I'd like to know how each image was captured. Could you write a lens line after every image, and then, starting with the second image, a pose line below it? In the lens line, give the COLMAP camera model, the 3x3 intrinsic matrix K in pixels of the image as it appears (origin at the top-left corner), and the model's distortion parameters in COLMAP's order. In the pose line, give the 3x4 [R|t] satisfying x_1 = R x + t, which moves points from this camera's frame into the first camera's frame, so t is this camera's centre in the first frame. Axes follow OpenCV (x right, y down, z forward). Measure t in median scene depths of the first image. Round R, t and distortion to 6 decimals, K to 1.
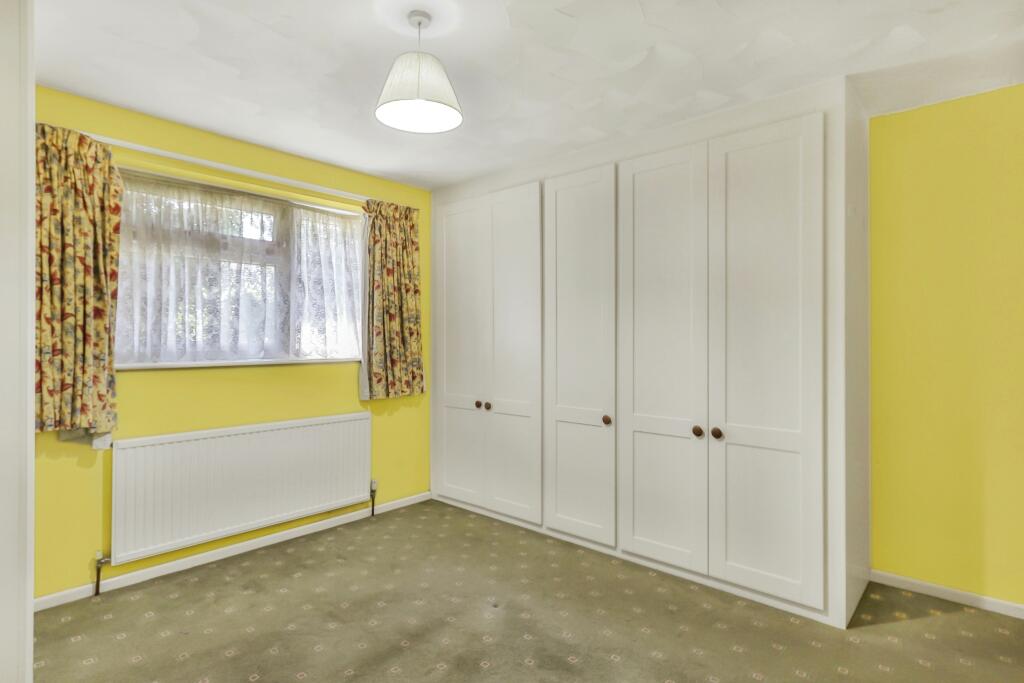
lens RADIAL K [[526.1, 0, 512.0], [0, 526.1, 341.5], [0, 0, 1]] dist [-0.001838, -0.000891]
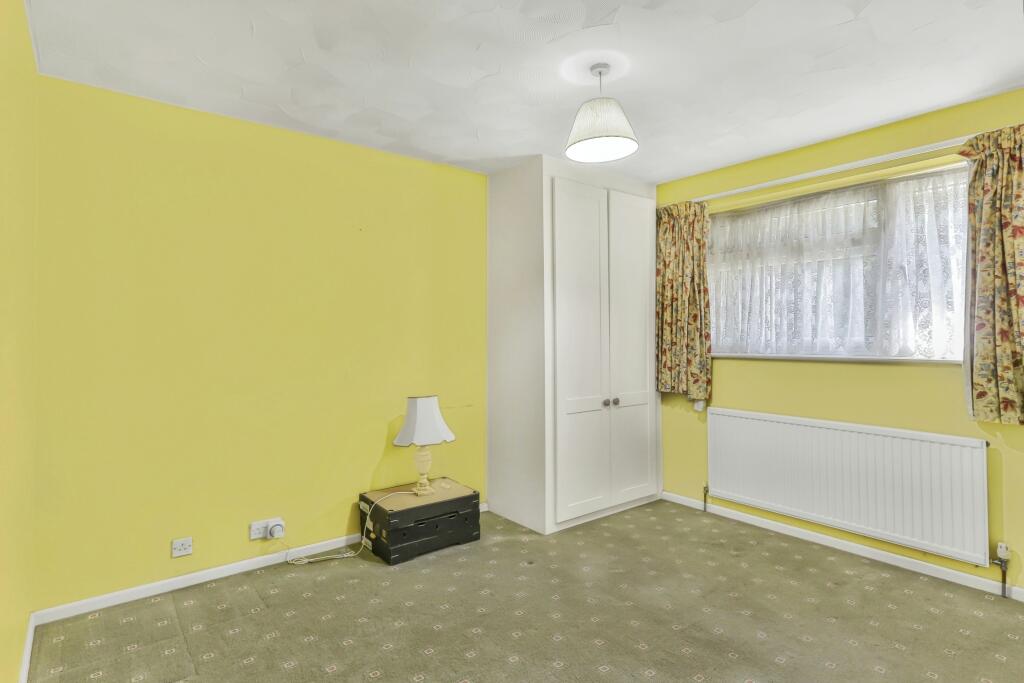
lens RADIAL K [[533.6, 0, 513.8], [0, 533.6, 329.9], [0, 0, 1]] dist [0.001466, 0.000597]
pose [[-0.167899, -0.013123, -0.985717, 0.661458], [-0.000736, 0.999913, -0.013187, -0.000683], [0.985804, -0.001489, -0.167894, 0.631436]]
